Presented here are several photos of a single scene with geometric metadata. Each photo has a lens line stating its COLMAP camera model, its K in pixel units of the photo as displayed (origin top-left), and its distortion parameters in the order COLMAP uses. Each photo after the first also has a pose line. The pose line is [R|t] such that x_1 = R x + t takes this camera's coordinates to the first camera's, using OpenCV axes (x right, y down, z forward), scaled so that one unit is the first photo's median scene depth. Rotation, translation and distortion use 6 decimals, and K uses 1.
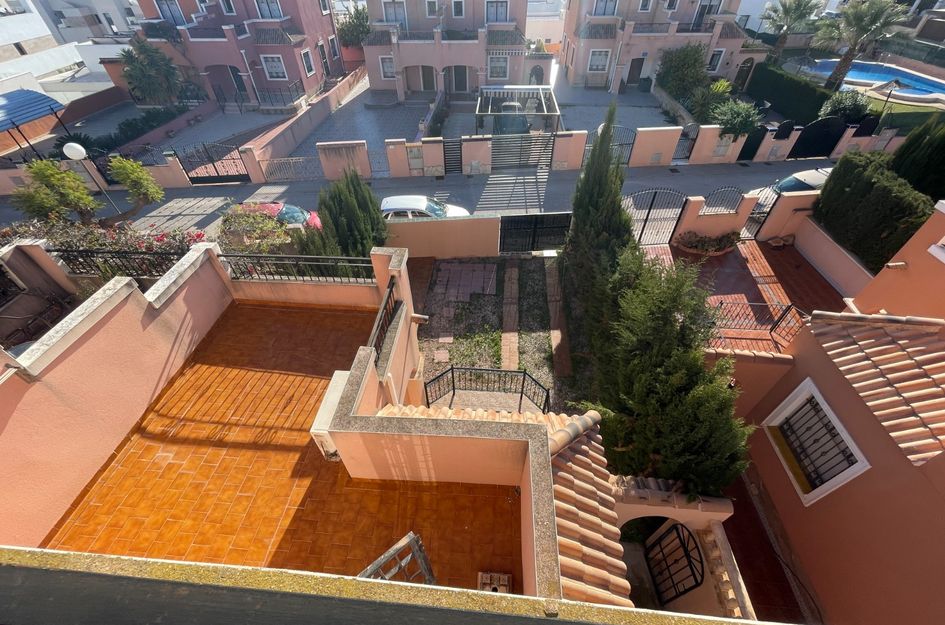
lens RADIAL K [[379.1, 0, 469.0], [0, 379.1, 315.5], [0, 0, 1]] dist [-0.006409, 0.000225]
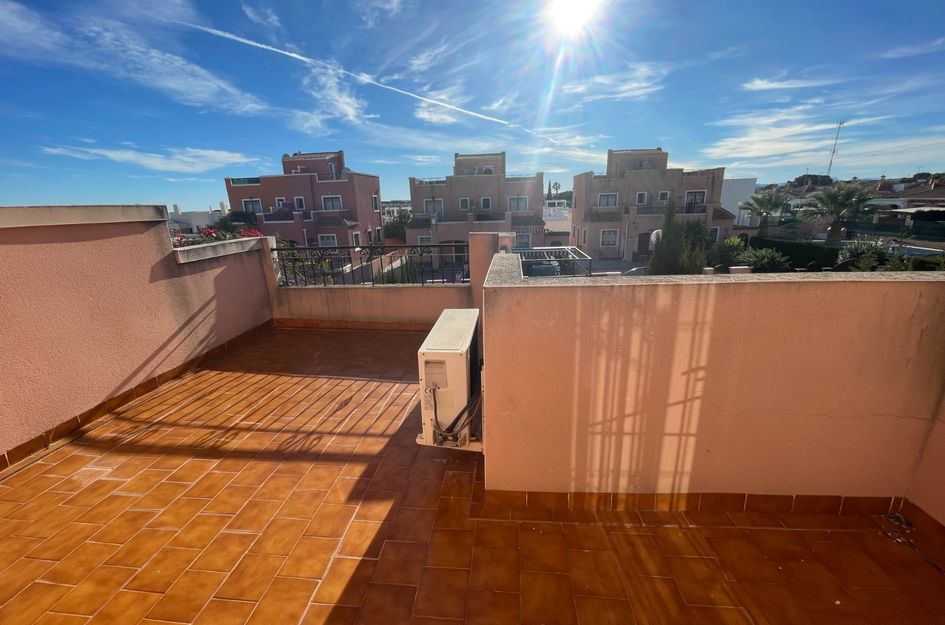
lens RADIAL K [[381.9, 0, 467.8], [0, 381.9, 312.0], [0, 0, 1]] dist [-0.001944, 0.000491]
pose [[0.999214, -0.017578, -0.035530, -0.280048], [-0.001198, 0.882513, -0.470287, 0.407902], [0.039623, 0.469960, 0.881798, 0.456159]]
